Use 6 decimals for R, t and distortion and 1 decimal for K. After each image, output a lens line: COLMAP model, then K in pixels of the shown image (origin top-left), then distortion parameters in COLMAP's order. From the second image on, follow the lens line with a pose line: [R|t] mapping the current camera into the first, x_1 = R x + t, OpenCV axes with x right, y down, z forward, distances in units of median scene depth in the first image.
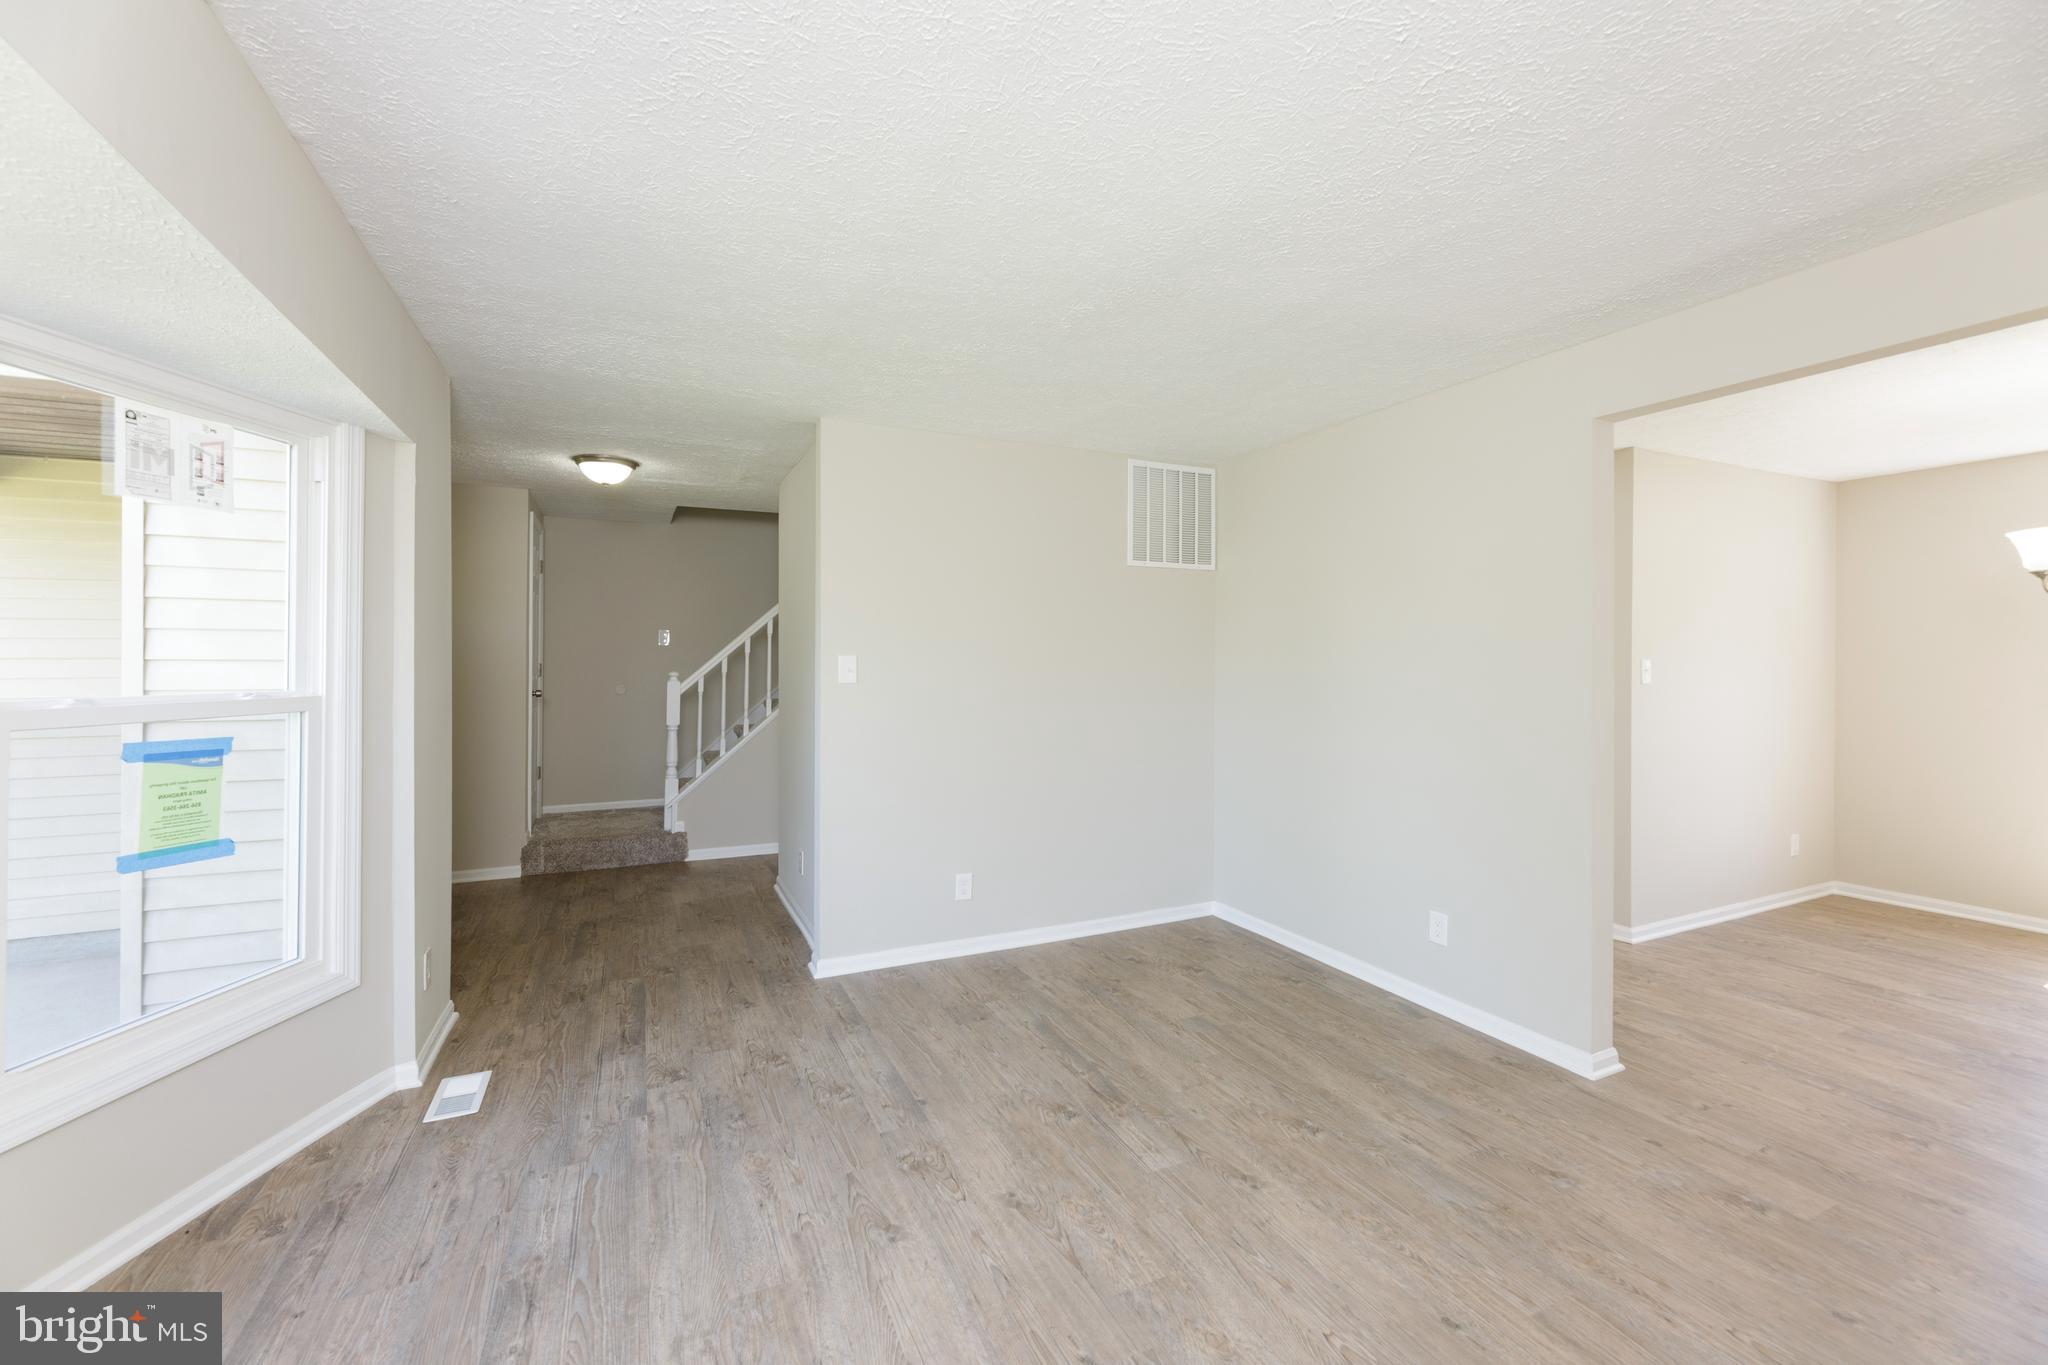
lens RADIAL K [[842.2, 0, 1026.8], [0, 842.2, 679.7], [0, 0, 1]] dist [0.002408, -0.000844]
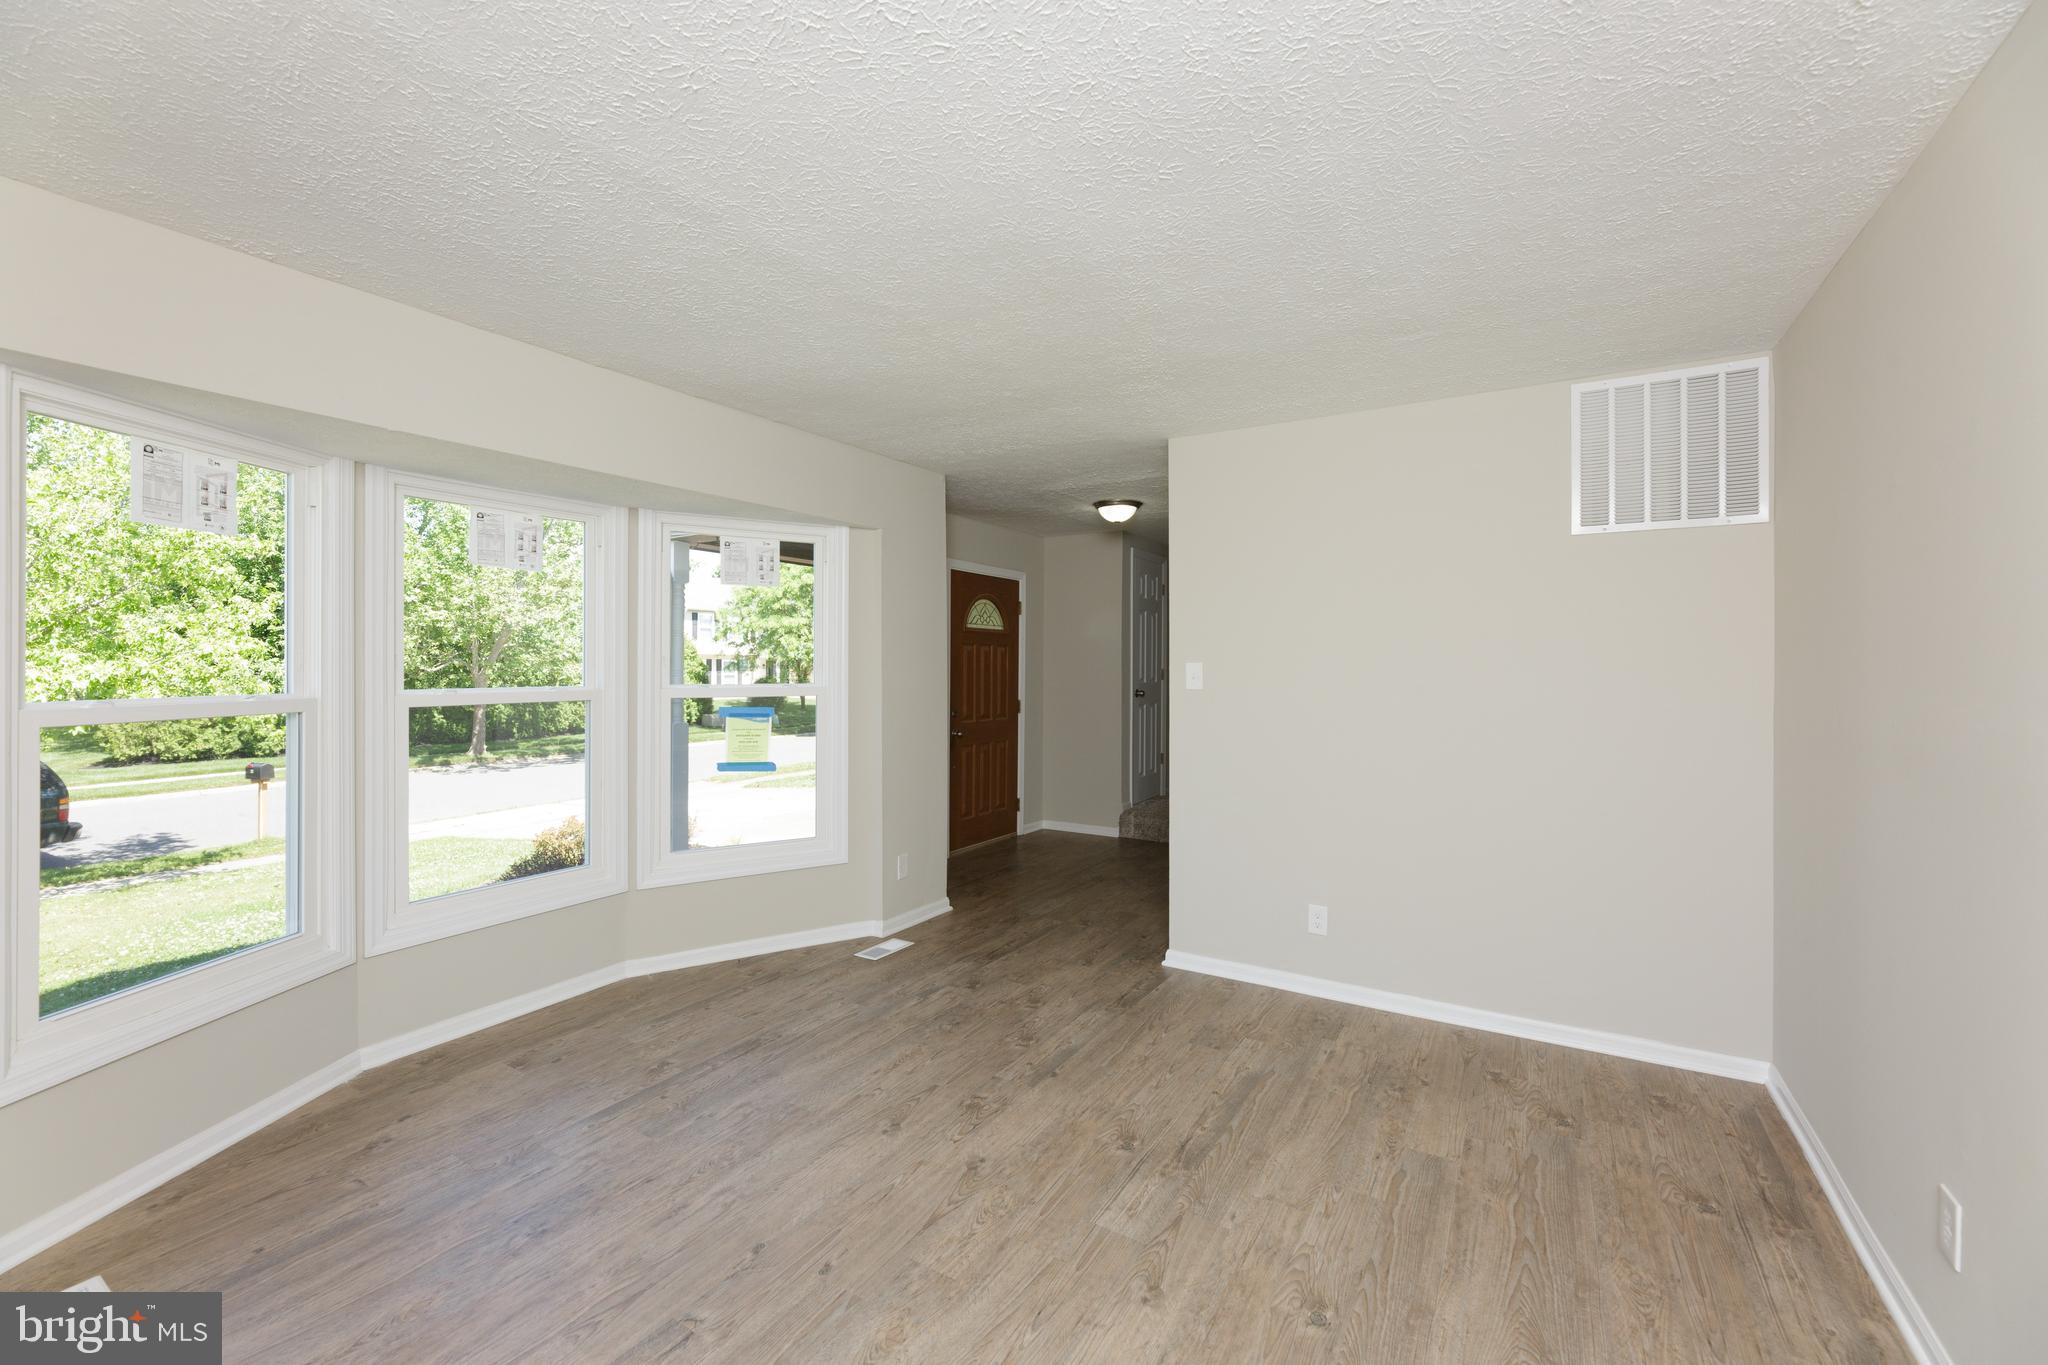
lens RADIAL K [[842.2, 0, 1022.5], [0, 842.2, 664.9], [0, 0, 1]] dist [0.002408, -0.000844]
pose [[0.545722, -0.001374, -0.837965, 0.644841], [-0.019613, 0.999704, -0.014412, -0.007237], [0.837737, 0.024300, 0.545533, 0.307357]]
